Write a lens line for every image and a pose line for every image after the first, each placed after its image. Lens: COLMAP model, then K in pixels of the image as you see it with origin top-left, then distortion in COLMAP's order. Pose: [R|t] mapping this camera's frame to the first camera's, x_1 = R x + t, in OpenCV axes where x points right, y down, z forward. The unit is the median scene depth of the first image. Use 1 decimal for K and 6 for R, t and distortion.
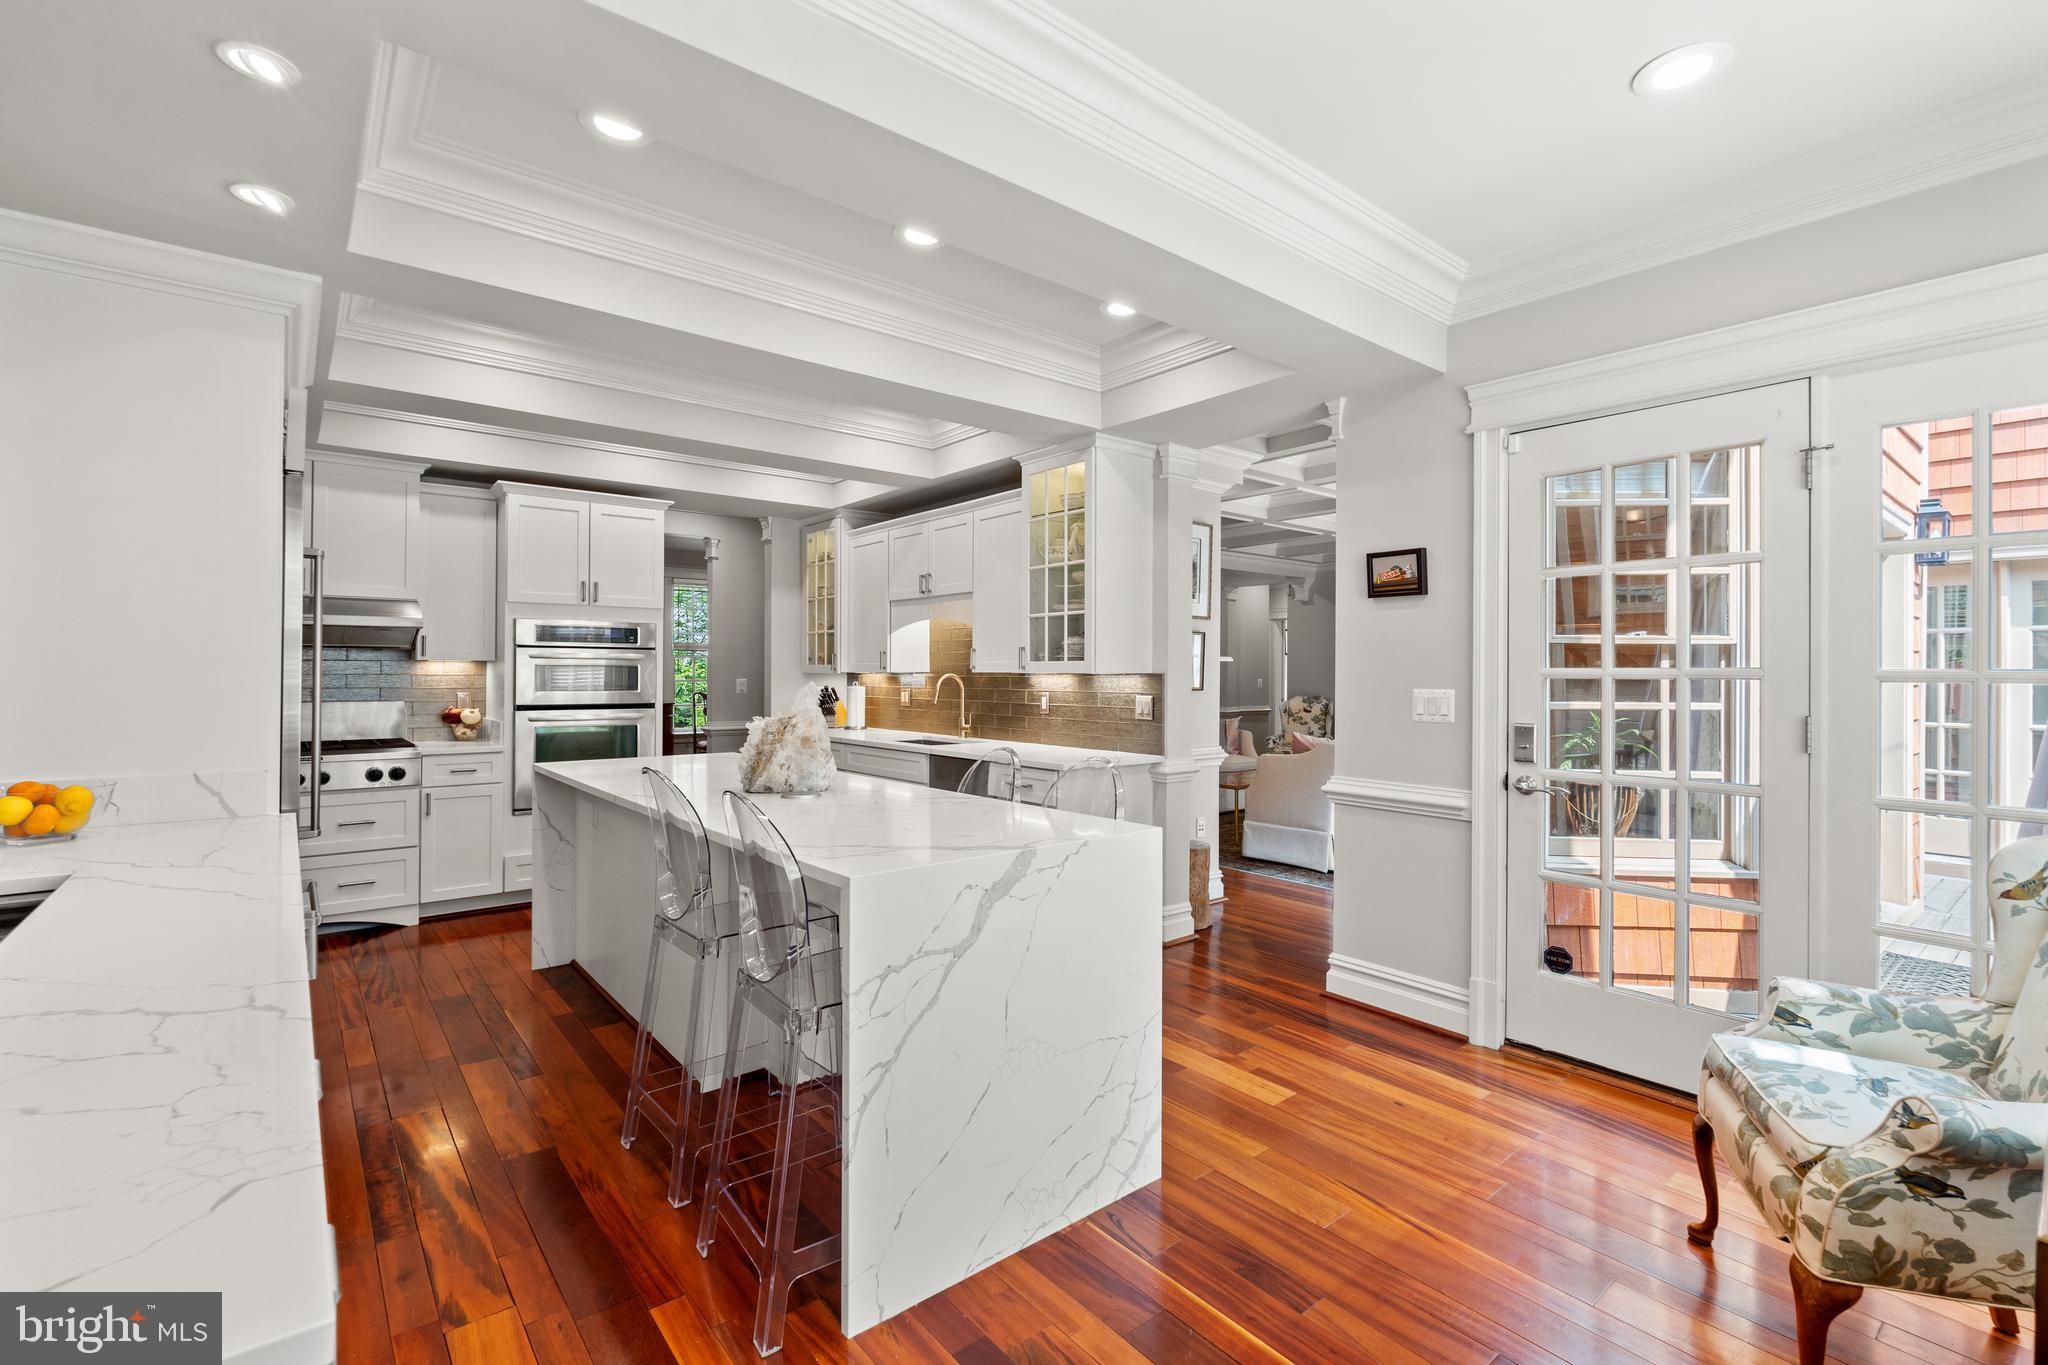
lens RADIAL K [[908.2, 0, 1018.7], [0, 908.2, 673.0], [0, 0, 1]] dist [-0.003676, 0.000507]
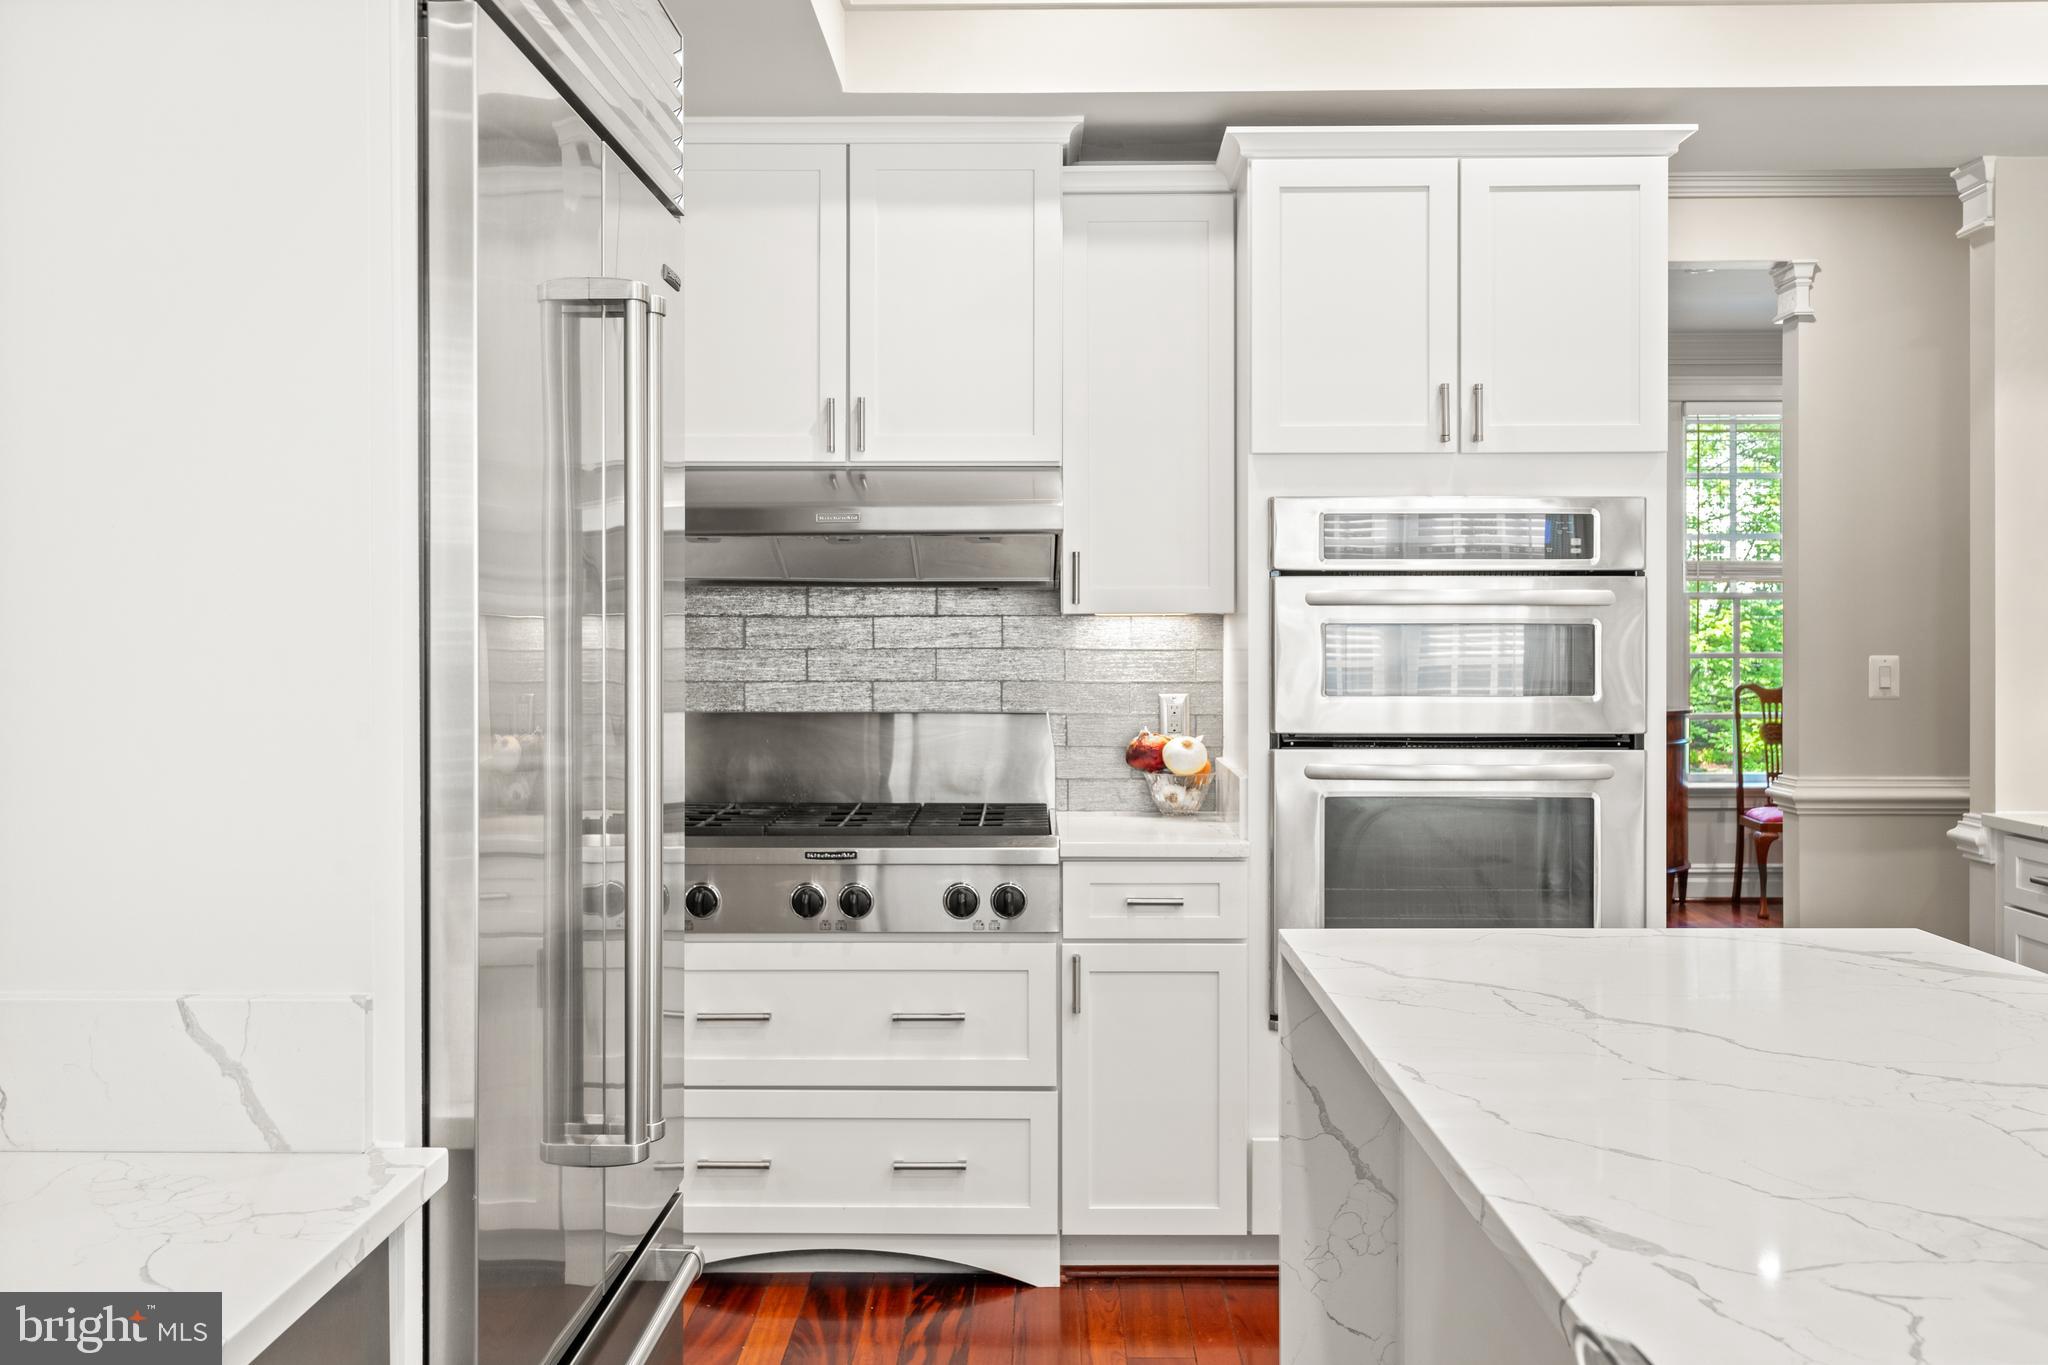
lens RADIAL K [[1881.3, 0, 1012.2], [0, 1881.3, 625.8], [0, 0, 1]] dist [-0.013403, 0.000000]
pose [[0.762431, -0.005774, -0.647044, -0.138322], [0.004398, 0.999983, -0.003741, -0.005803], [0.647055, 0.000007, 0.762443, 0.340981]]
